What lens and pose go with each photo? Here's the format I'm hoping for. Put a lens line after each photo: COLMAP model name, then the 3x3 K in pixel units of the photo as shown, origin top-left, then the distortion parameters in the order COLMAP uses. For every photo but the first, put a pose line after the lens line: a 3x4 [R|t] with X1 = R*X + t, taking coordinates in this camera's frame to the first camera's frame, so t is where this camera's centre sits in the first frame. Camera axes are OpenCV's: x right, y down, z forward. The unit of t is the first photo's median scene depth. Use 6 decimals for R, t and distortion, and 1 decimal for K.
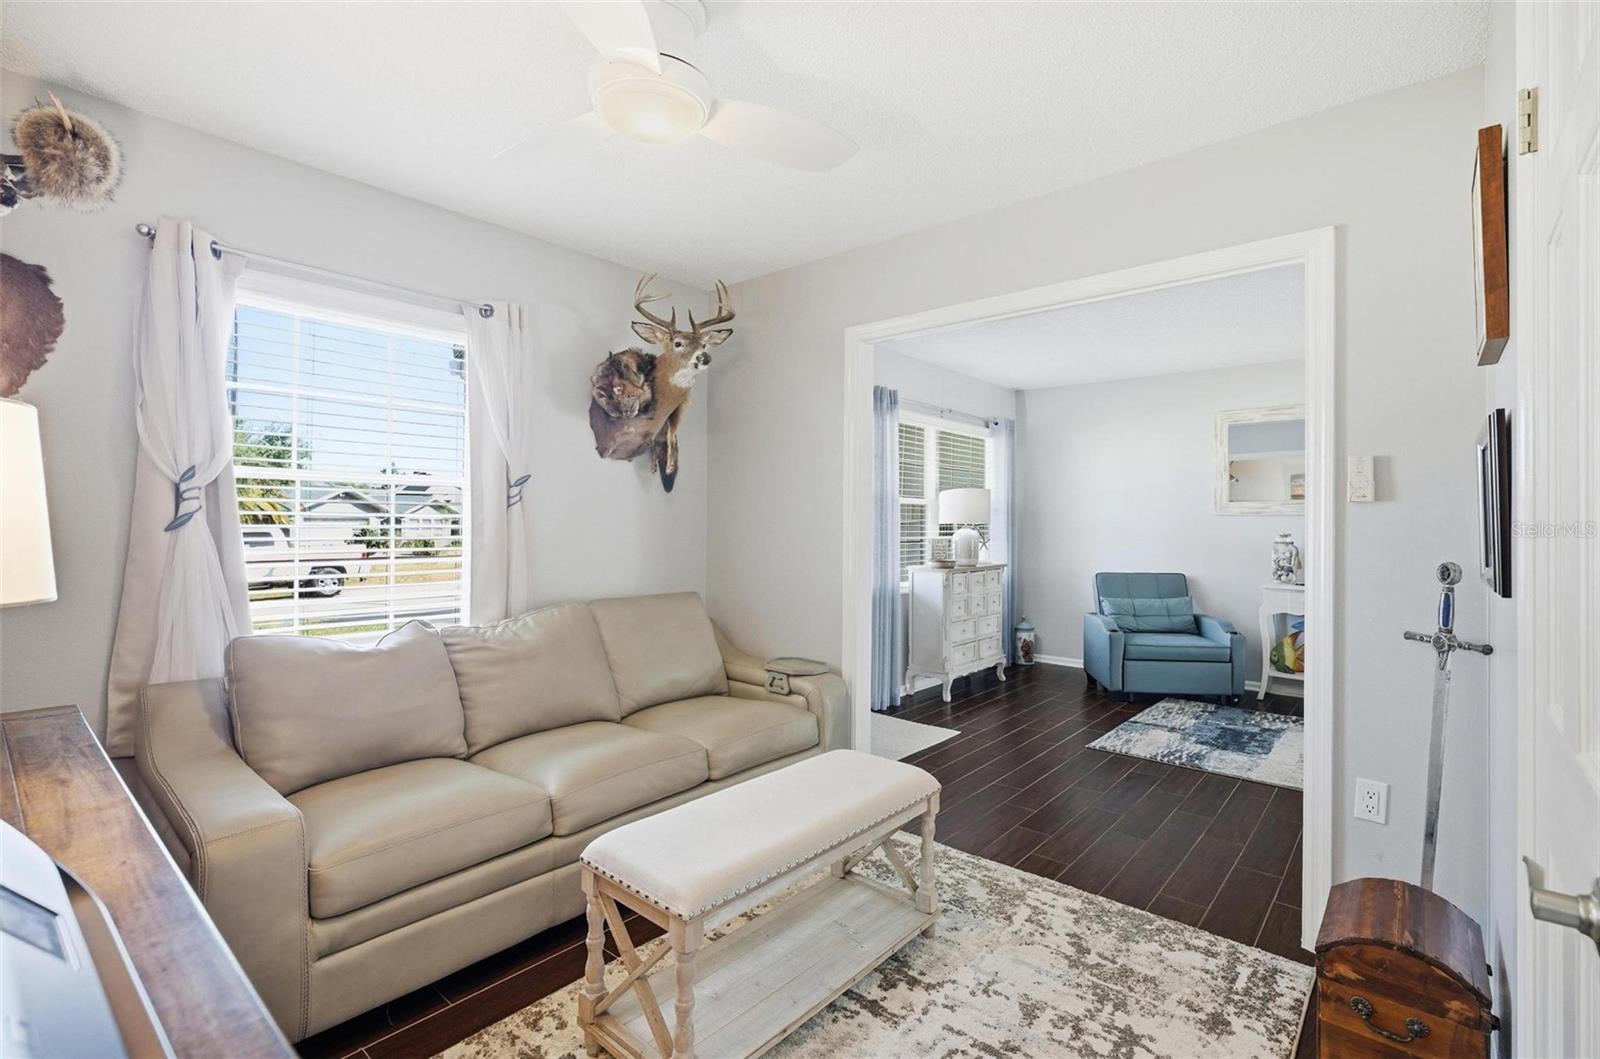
lens RADIAL K [[725.2, 0, 798.0], [0, 725.2, 519.3], [0, 0, 1]] dist [-0.020542, 0.004789]
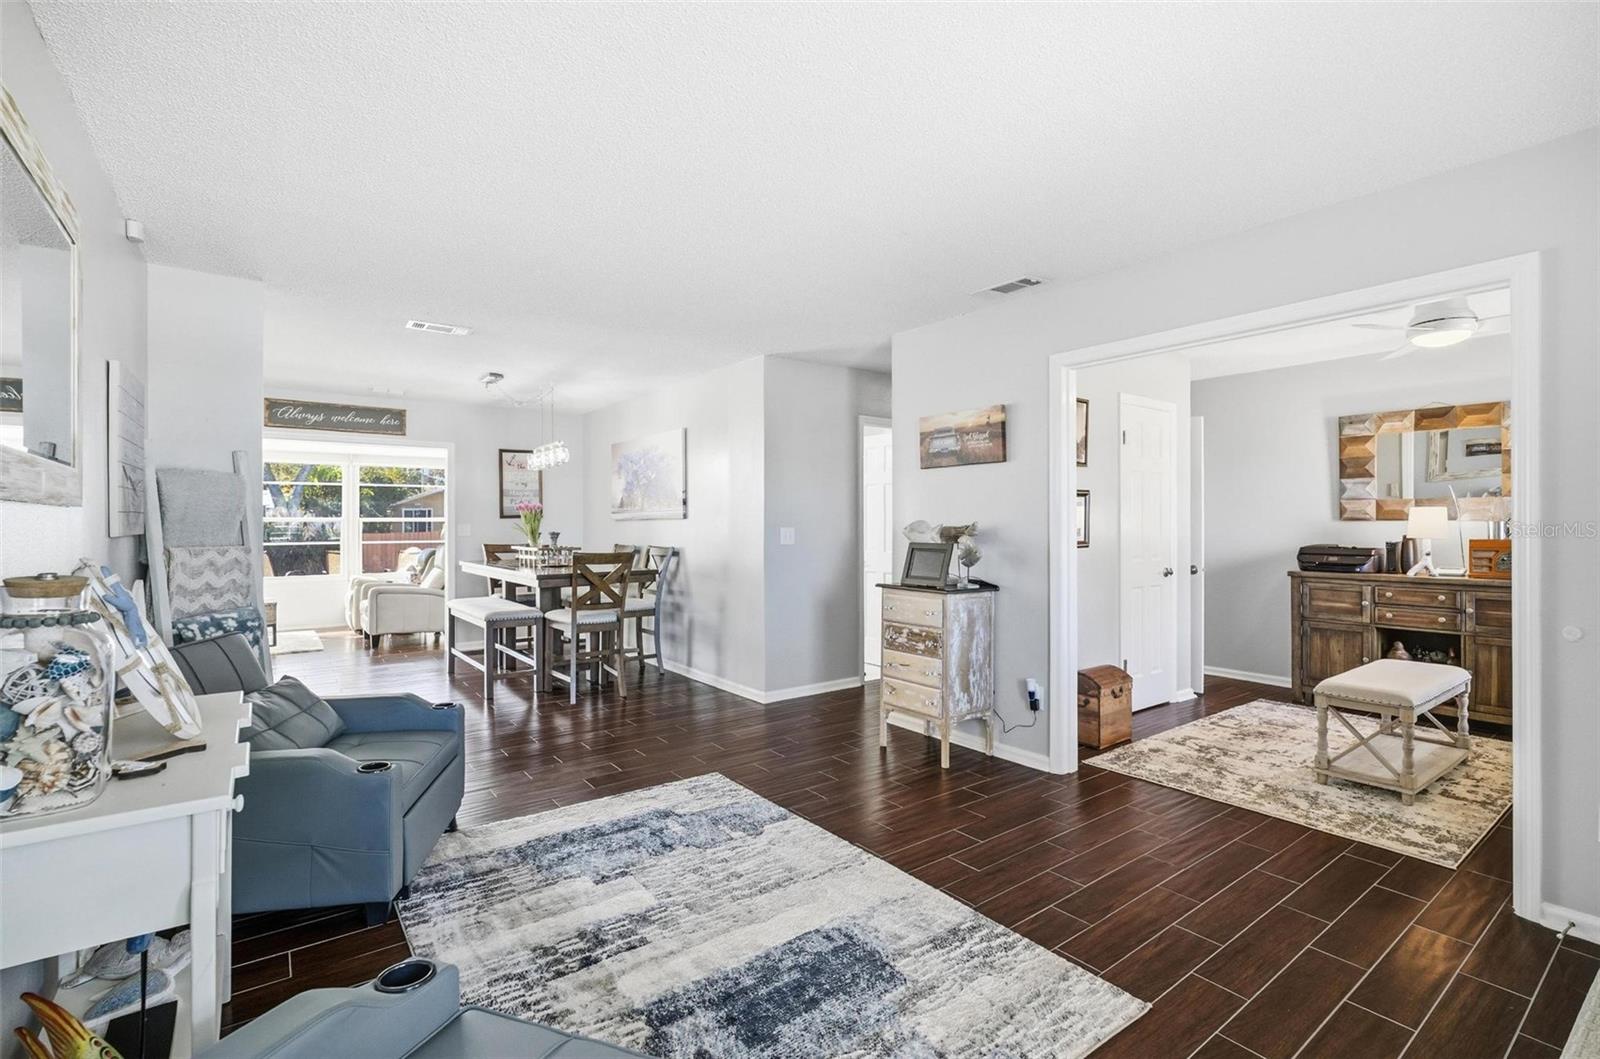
lens RADIAL K [[725.2, 0, 790.0], [0, 725.2, 525.0], [0, 0, 1]] dist [-0.020542, 0.004789]
pose [[-0.975326, -0.001352, 0.220766, 0.446014], [-0.002150, 0.999992, -0.003375, 0.004500], [-0.220759, -0.003767, -0.975321, 1.278524]]
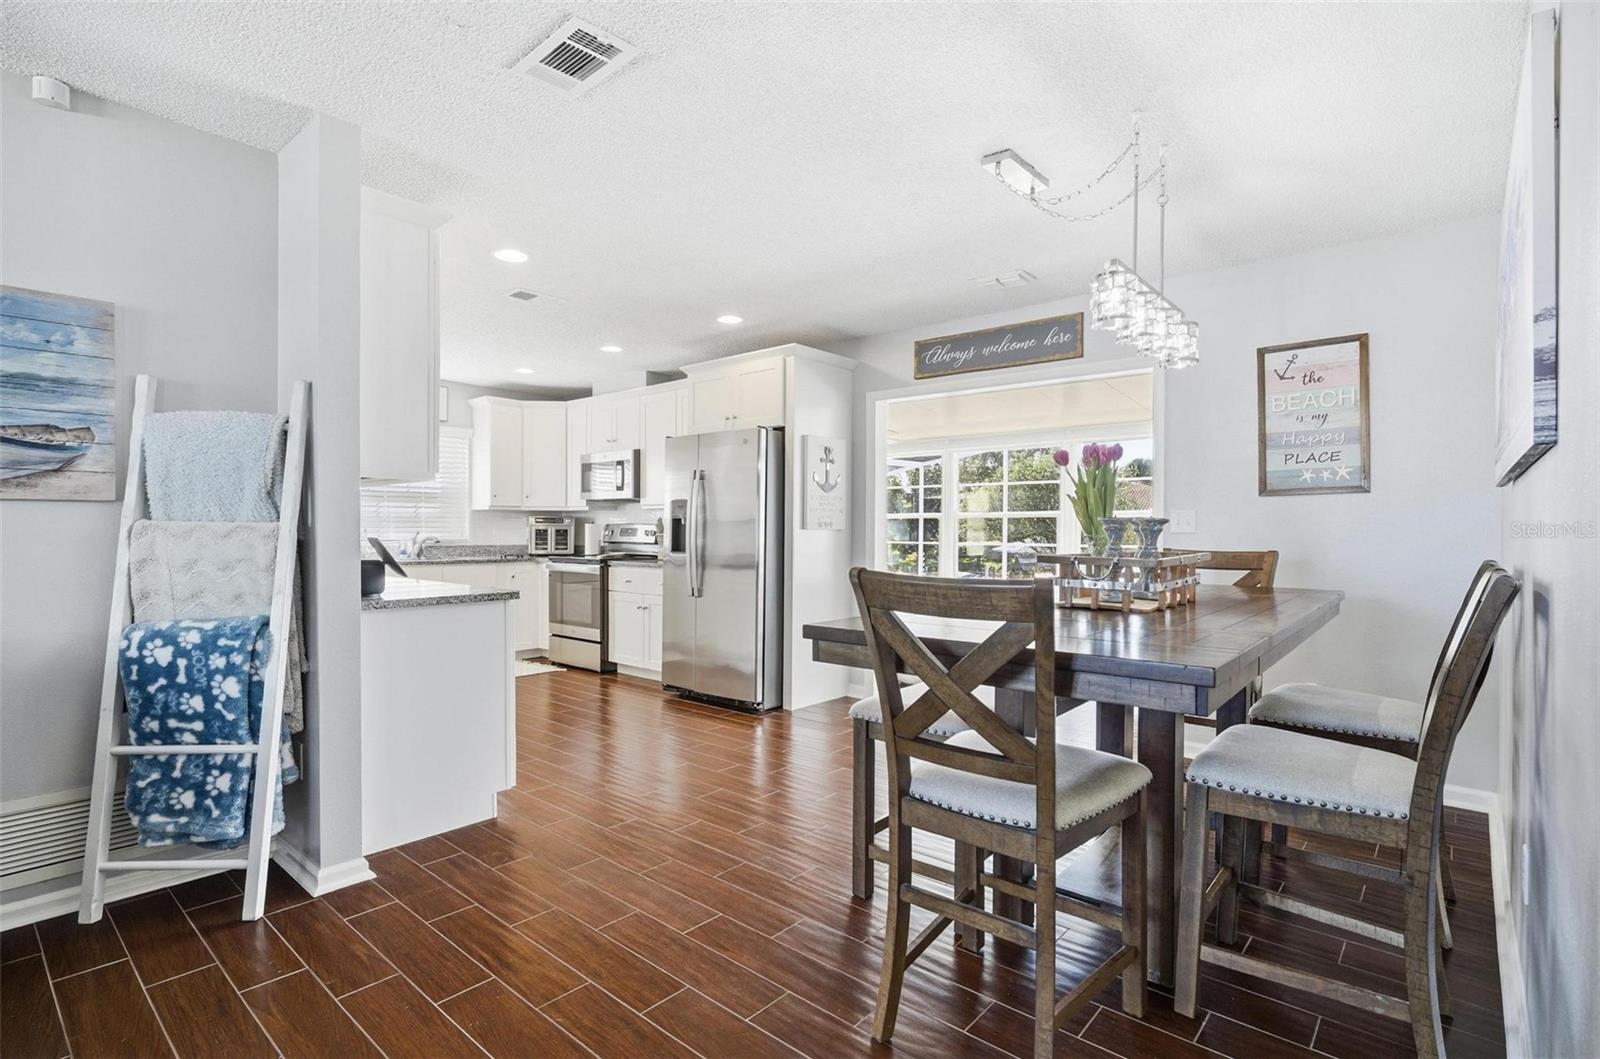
lens RADIAL K [[778.8, 0, 783.0], [0, 778.8, 533.8], [0, 0, 1]] dist [-0.003236, 0.001440]
pose [[-0.005419, -0.008225, 0.999951, 0.629073], [-0.010741, 0.999909, 0.008167, 0.023819], [-0.999928, -0.010696, -0.005507, 0.331533]]
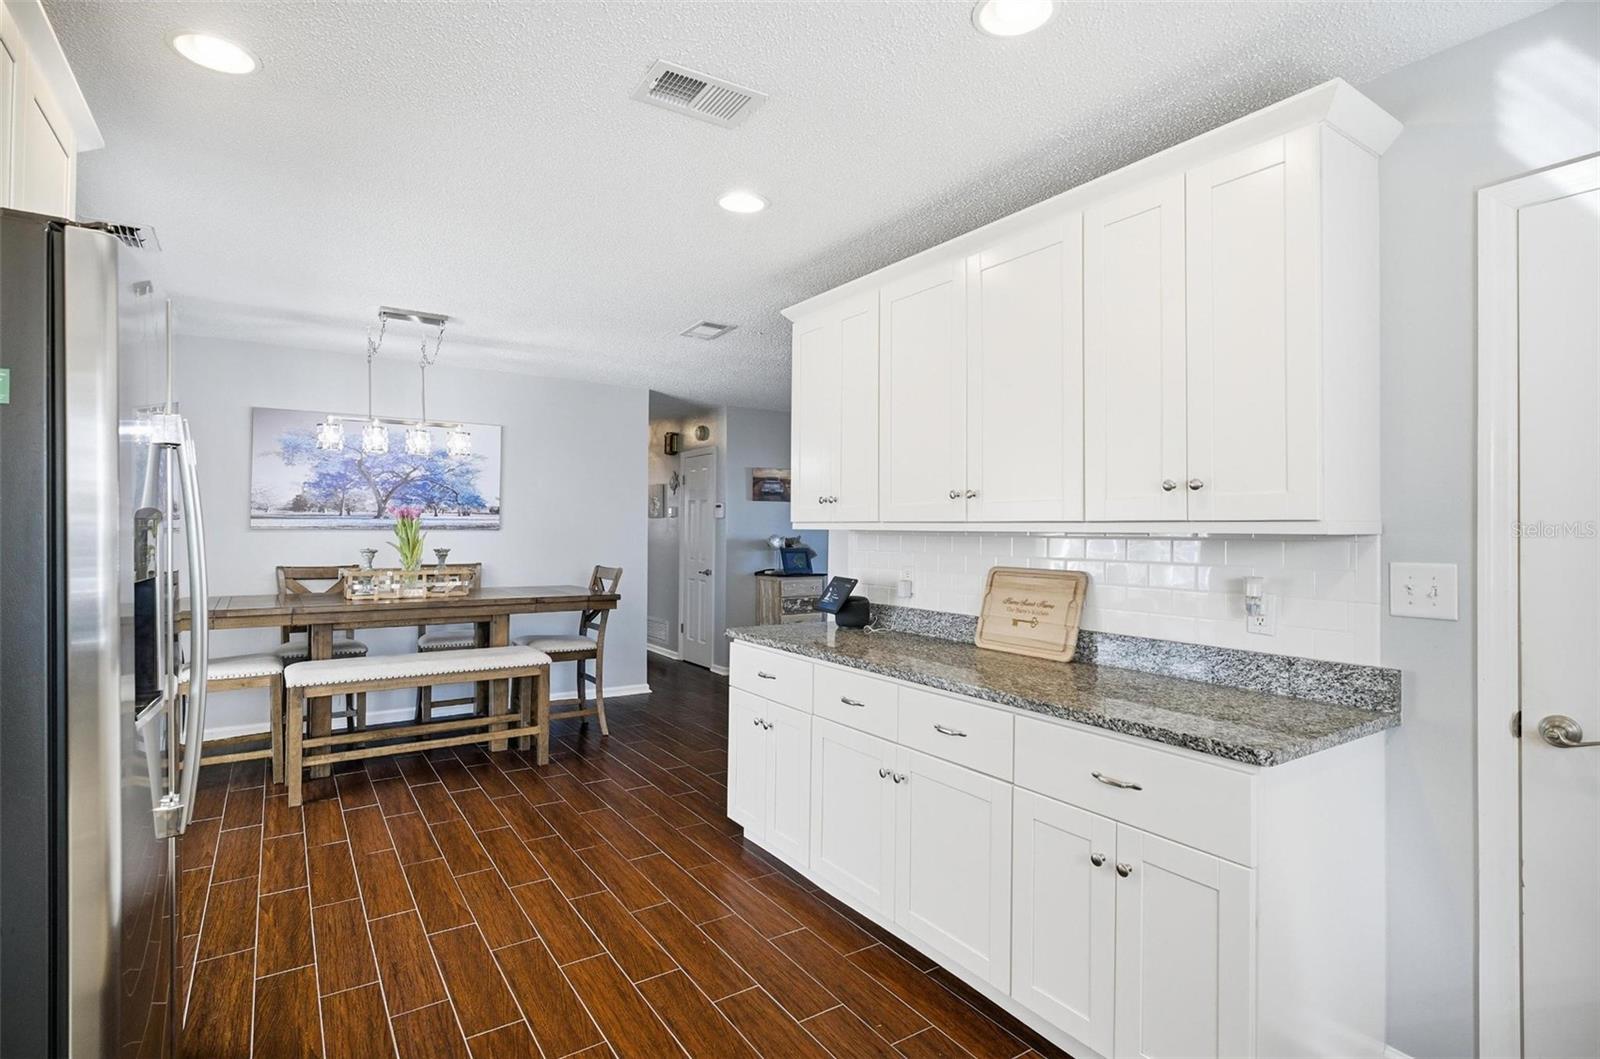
lens RADIAL K [[778.8, 0, 793.4], [0, 778.8, 527.6], [0, 0, 1]] dist [-0.003236, 0.001440]
pose [[-0.265638, -0.009614, -0.964025, 1.957891], [-0.004660, 0.999951, -0.008688, -0.004775], [0.964062, 0.002185, -0.265670, 0.818950]]
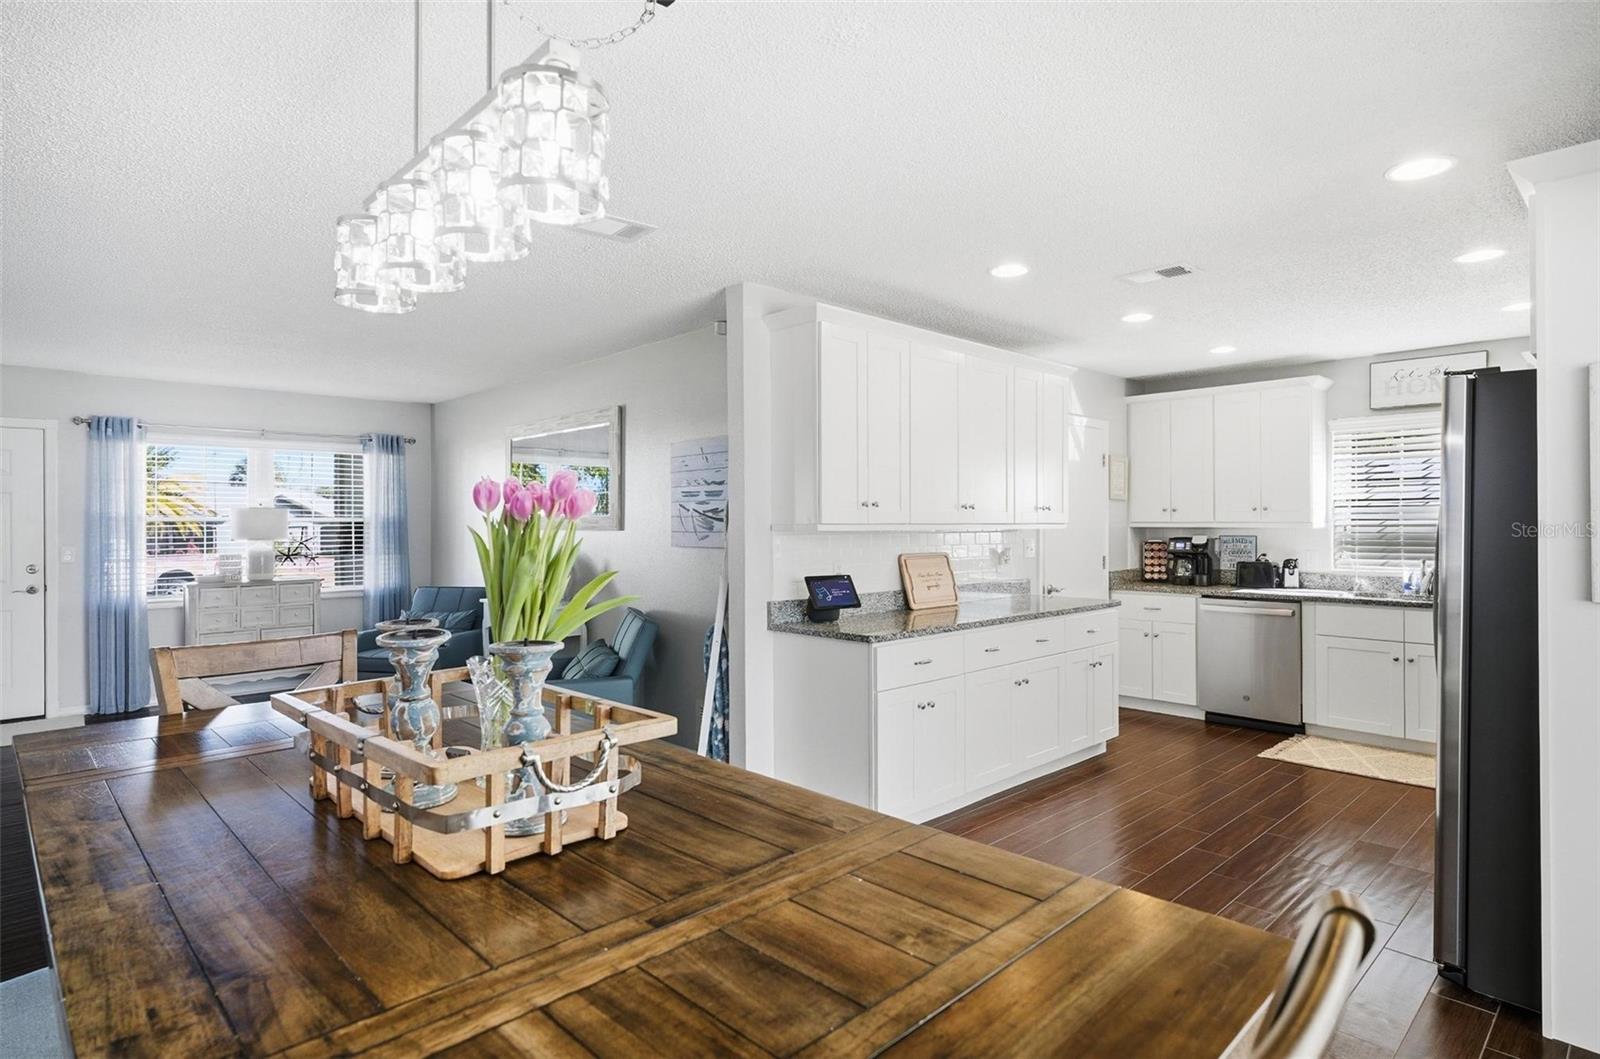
lens RADIAL K [[827.1, 0, 809.6], [0, 827.1, 519.1], [0, 0, 1]] dist [-0.005849, 0.000181]
pose [[0.997437, -0.008346, -0.071055, 1.284082], [0.008380, 0.999965, 0.000174, -0.021949], [0.071051, -0.000769, 0.997472, -0.161179]]
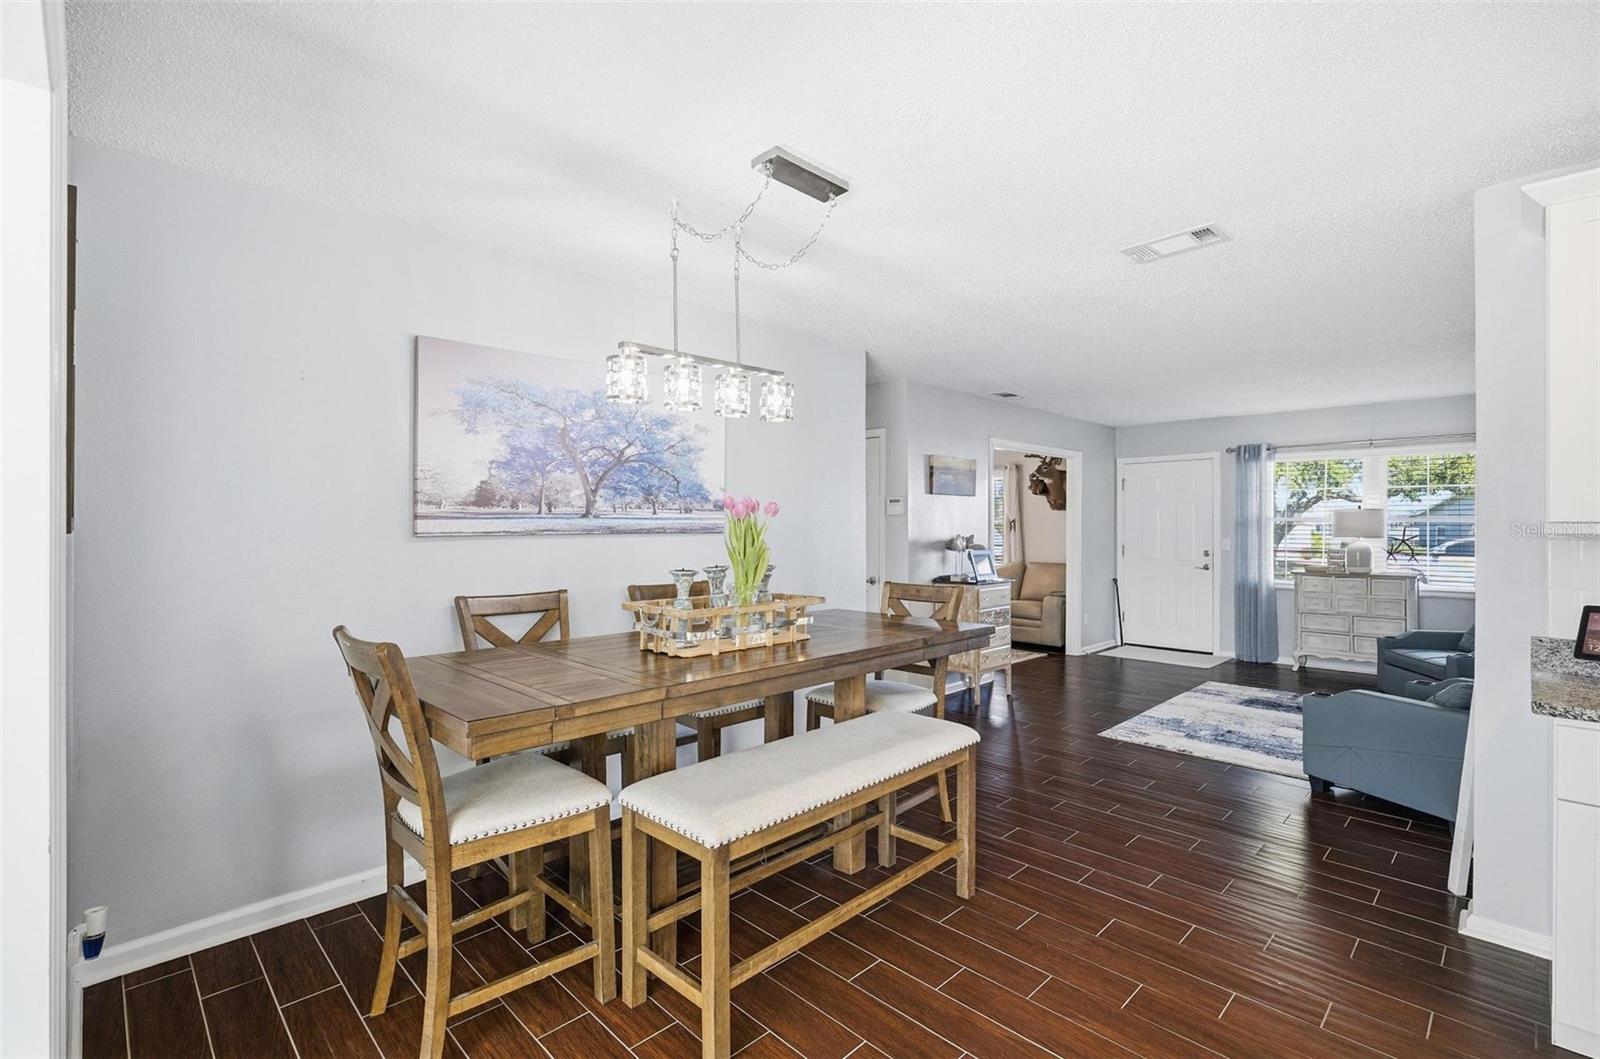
lens RADIAL K [[725.2, 0, 800.0], [0, 725.2, 527.5], [0, 0, 1]] dist [-0.020542, 0.004789]
pose [[-0.076845, -0.002555, -0.997040, 1.710099], [0.003161, 0.999991, -0.002806, -0.012920], [0.997038, -0.003367, -0.076836, 0.206453]]
